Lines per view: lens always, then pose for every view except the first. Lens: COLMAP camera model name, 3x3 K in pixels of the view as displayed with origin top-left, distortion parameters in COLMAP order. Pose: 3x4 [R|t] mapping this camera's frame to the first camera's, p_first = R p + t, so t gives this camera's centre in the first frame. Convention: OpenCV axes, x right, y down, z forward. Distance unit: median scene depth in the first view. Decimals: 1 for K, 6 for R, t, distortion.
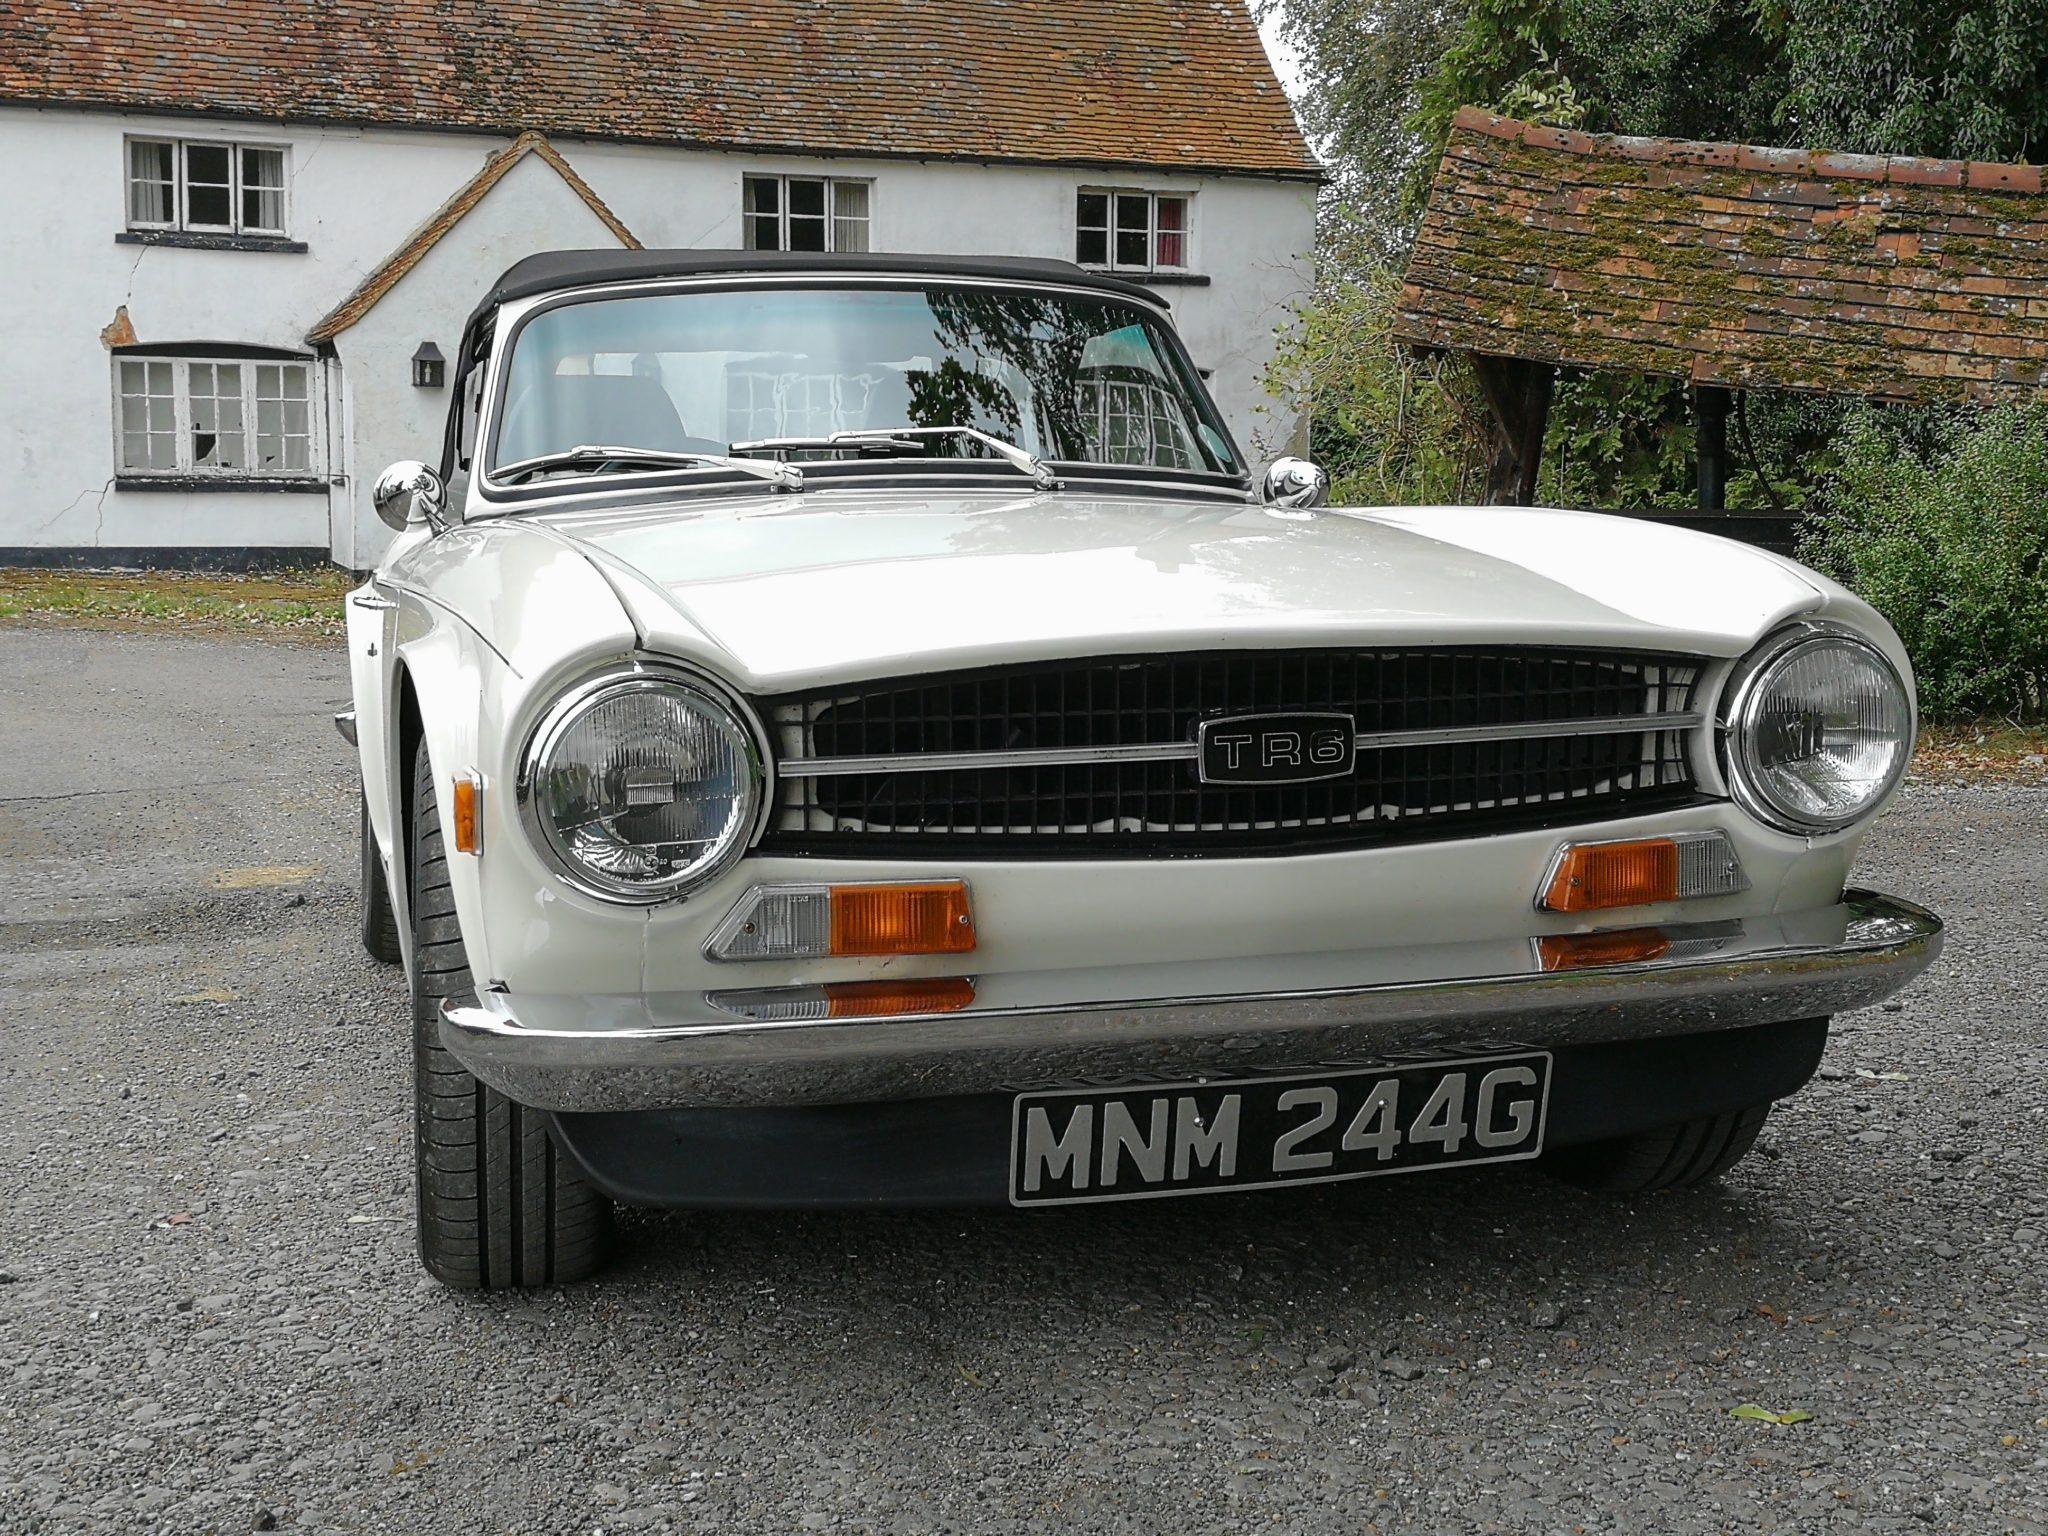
lens RADIAL K [[2476.0, 0, 1034.6], [0, 2476.0, 769.5], [0, 0, 1]] dist [-0.007019, 0.000000]
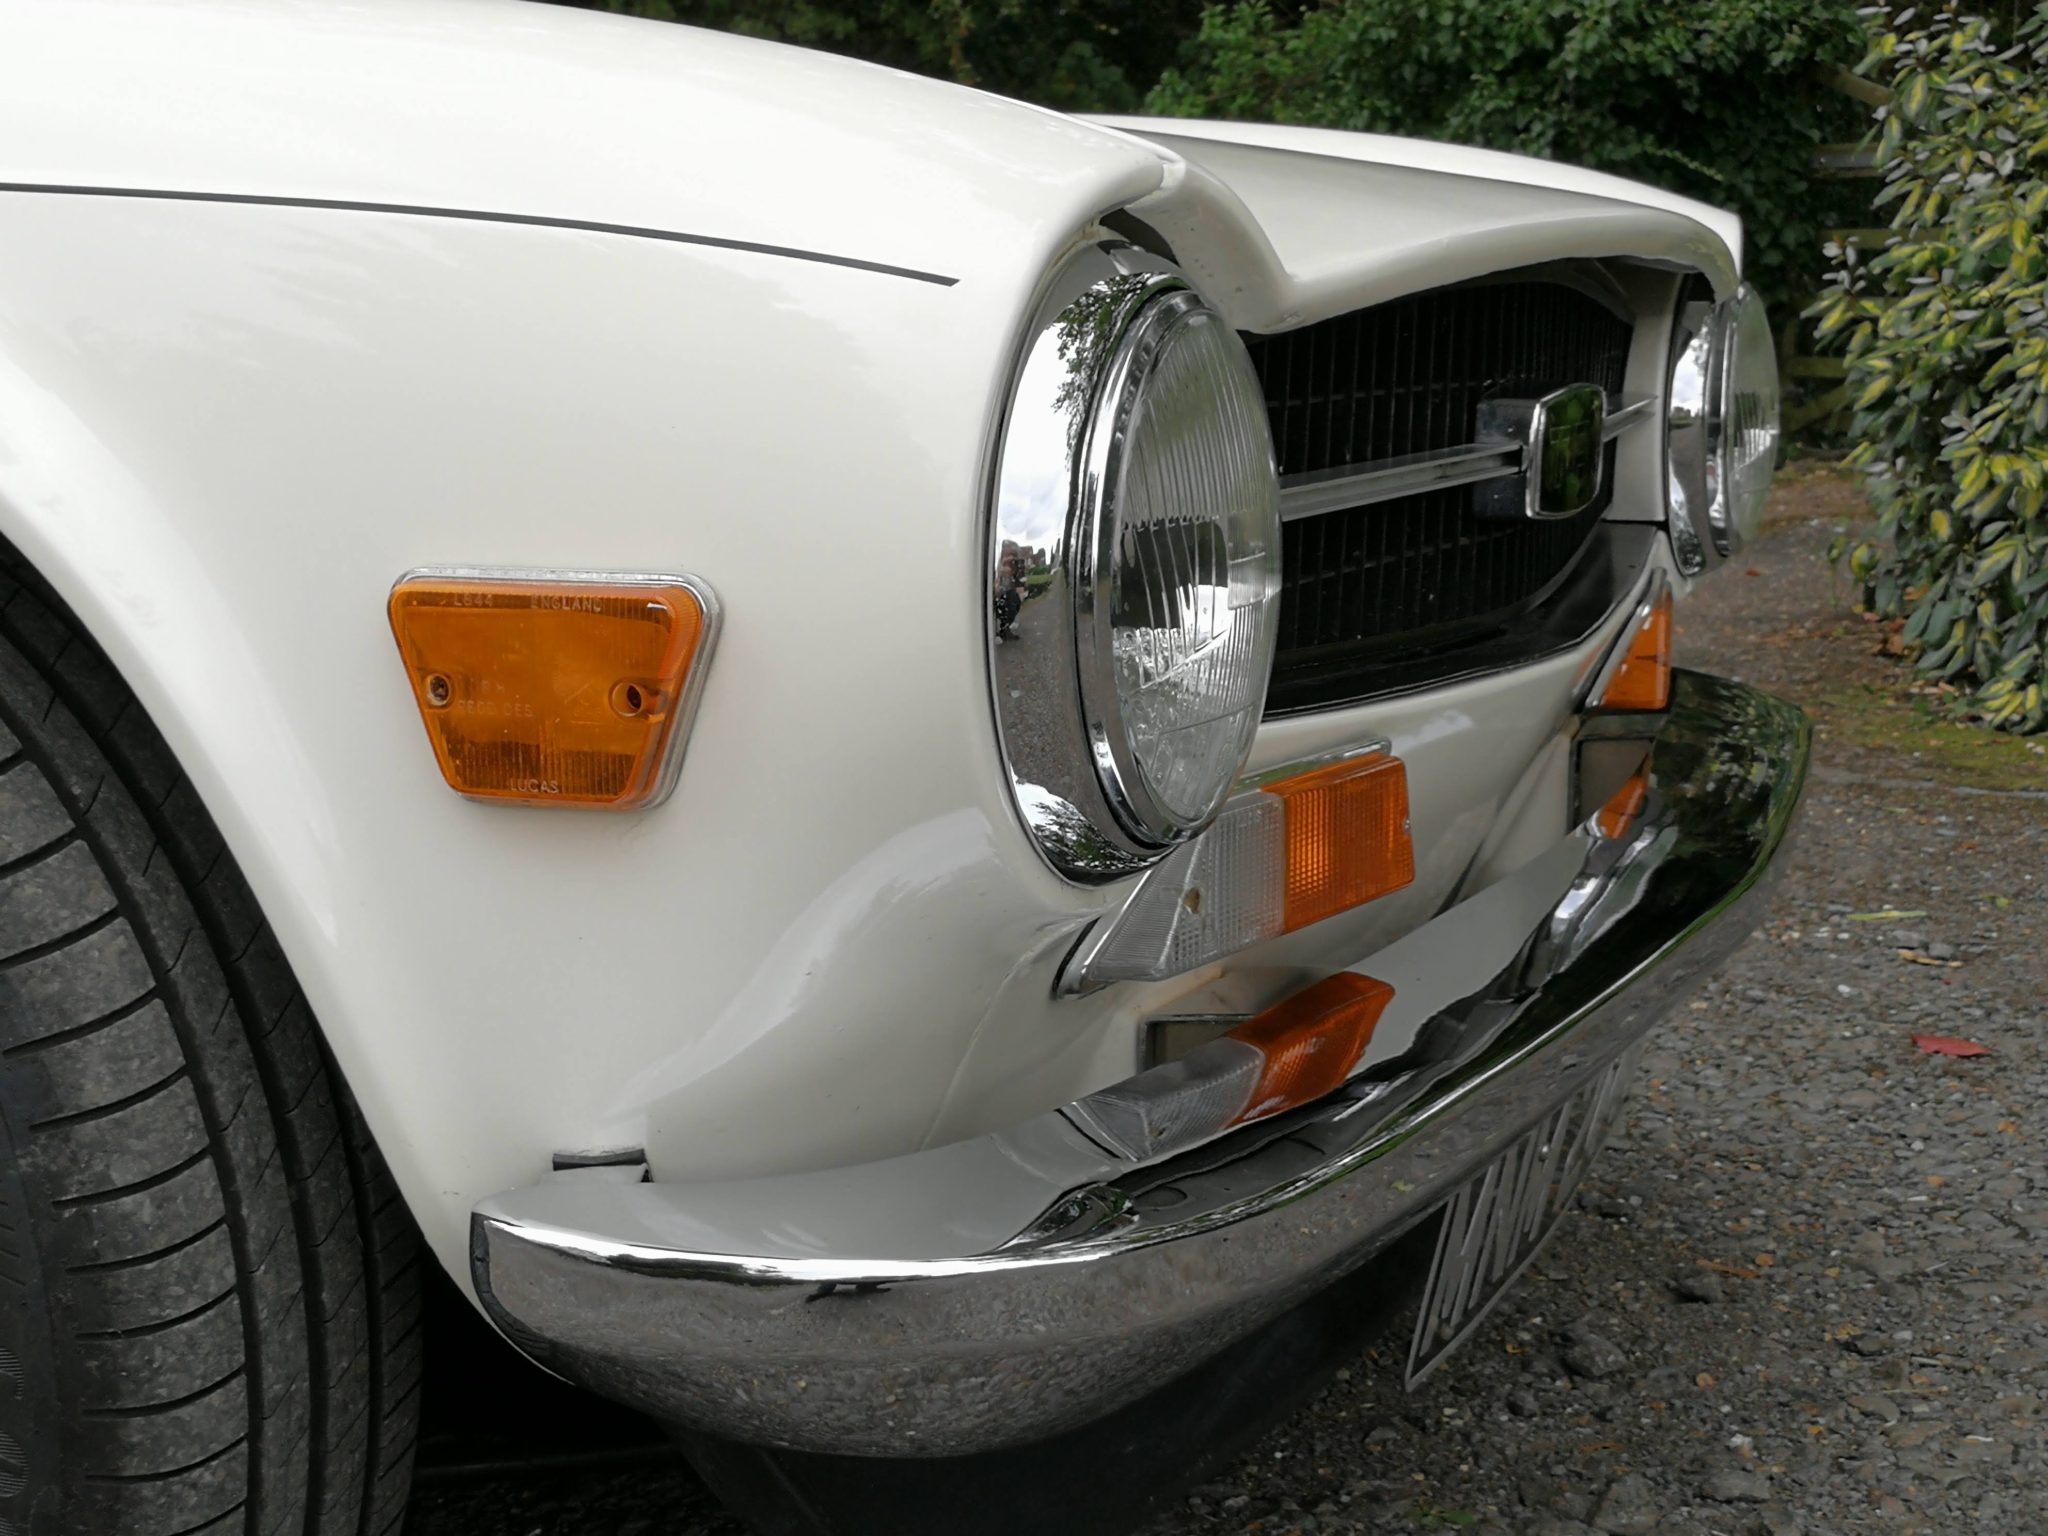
lens RADIAL K [[3061.1, 0, 1035.7], [0, 3061.1, 778.6], [0, 0, 1]] dist [0.091637, 0.000000]
pose [[0.613429, -0.110421, 0.781992, -0.096503], [0.069688, 0.993883, 0.085675, -0.000740], [-0.786669, 0.001940, 0.617372, 0.124836]]
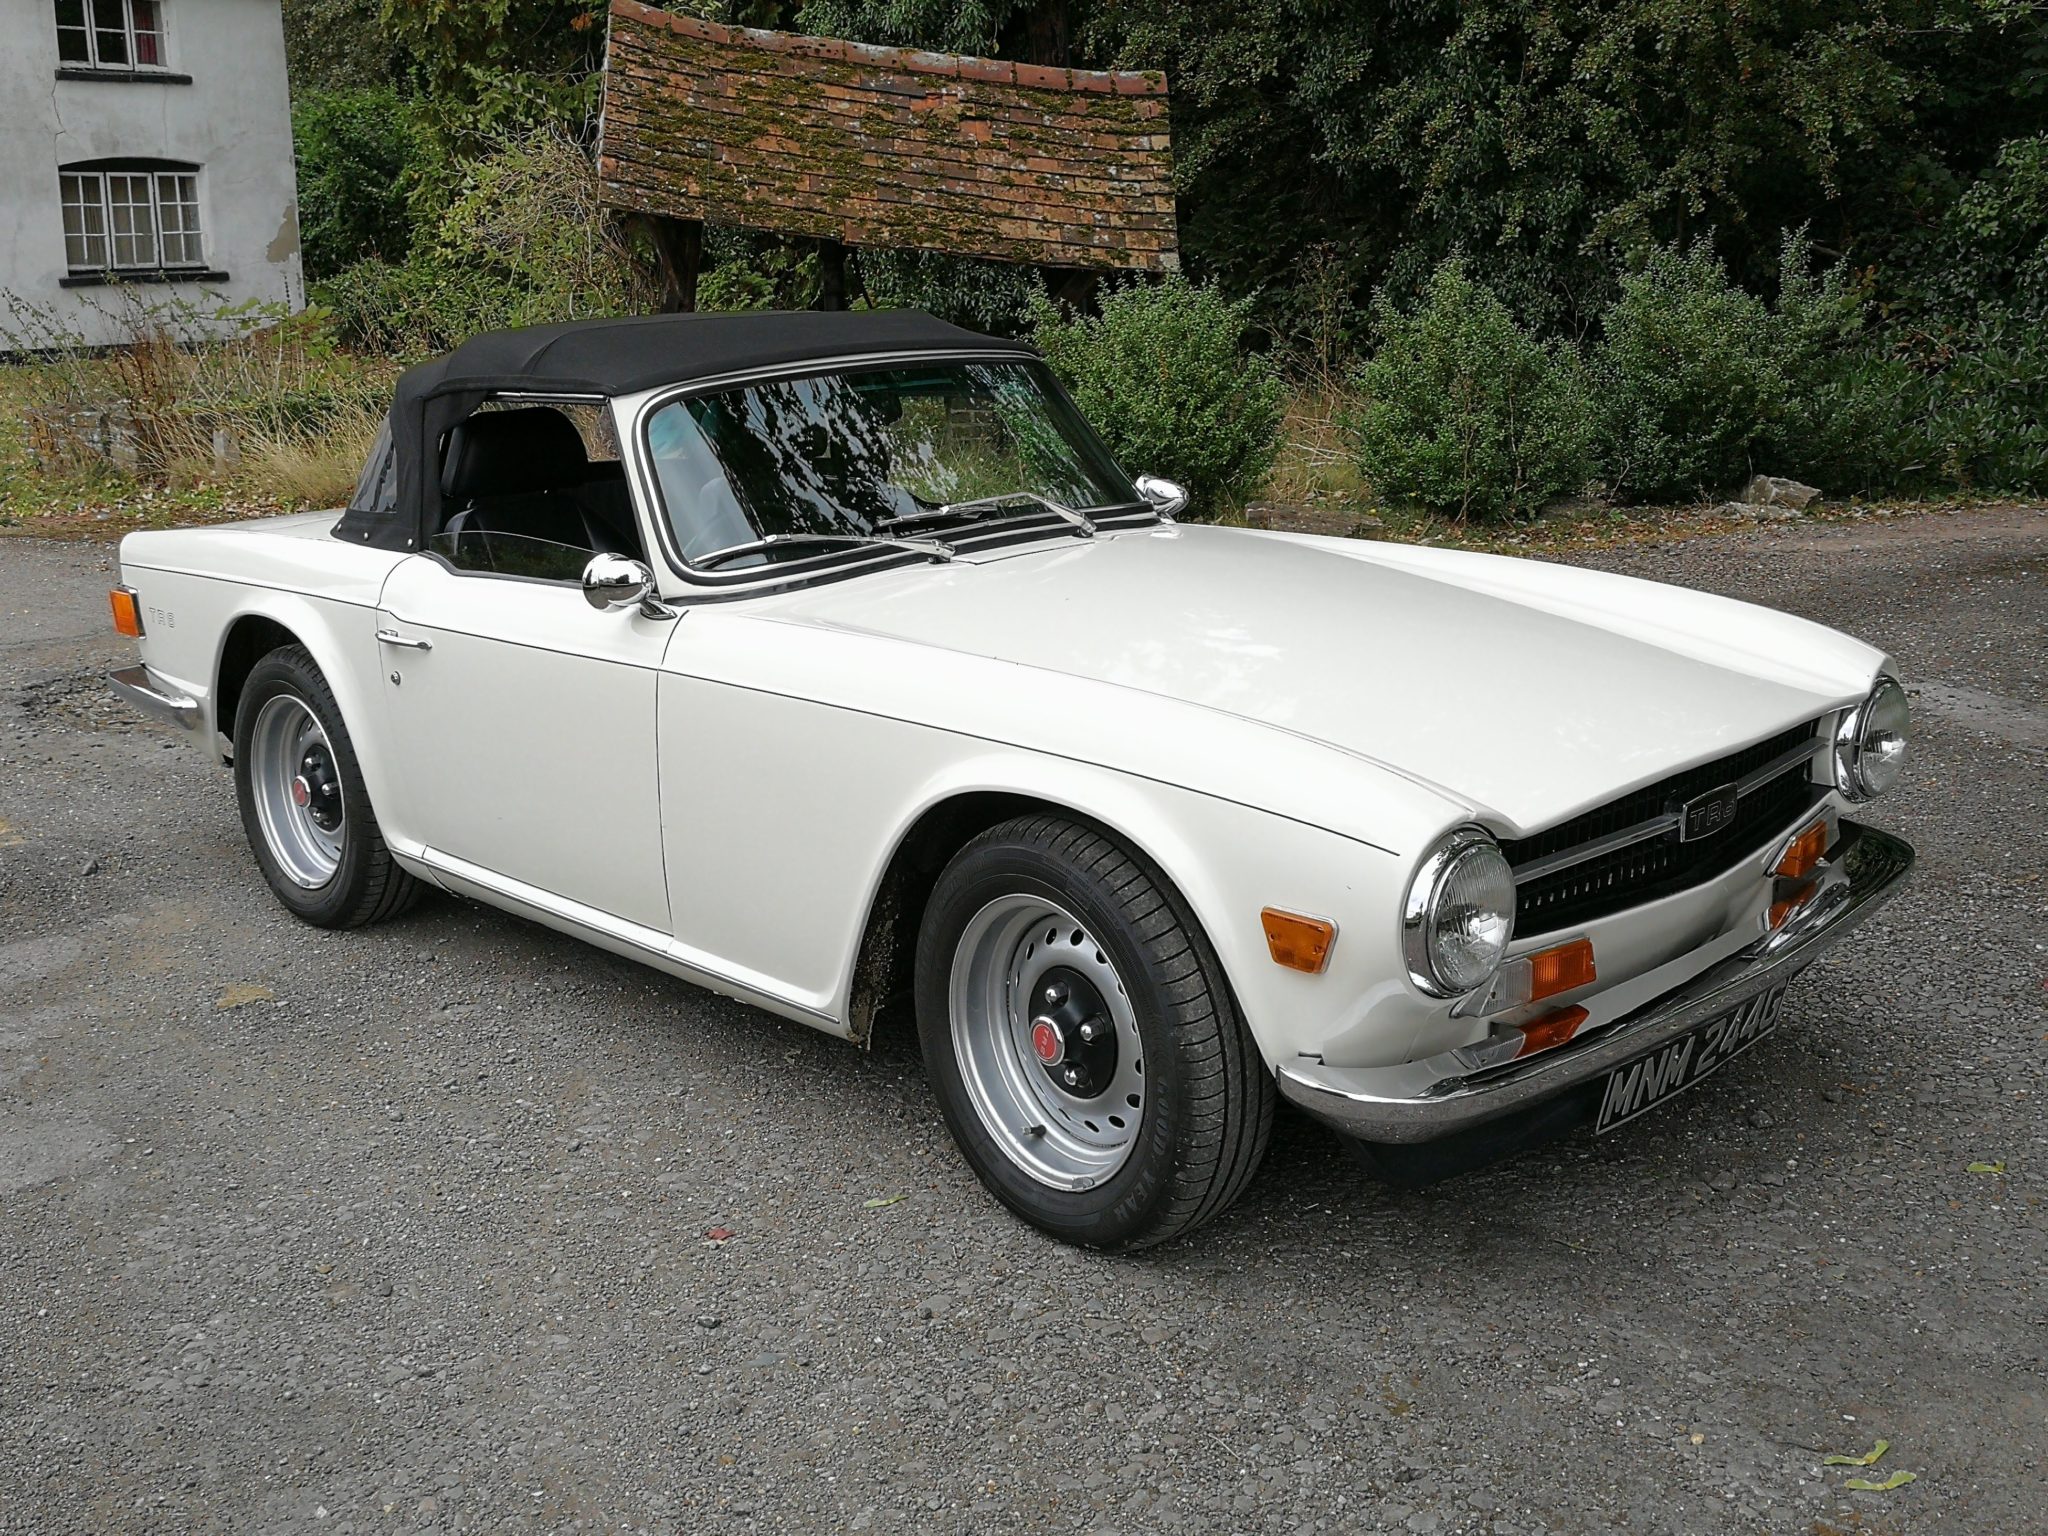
lens RADIAL K [[2032.3, 0, 1021.4], [0, 2032.3, 766.9], [0, 0, 1]] dist [0.005235, 0.000000]
pose [[0.882474, -0.126873, 0.452928, -0.158952], [0.061618, 0.985819, 0.156089, -0.048977], [-0.466309, -0.109836, 0.877777, 0.016233]]
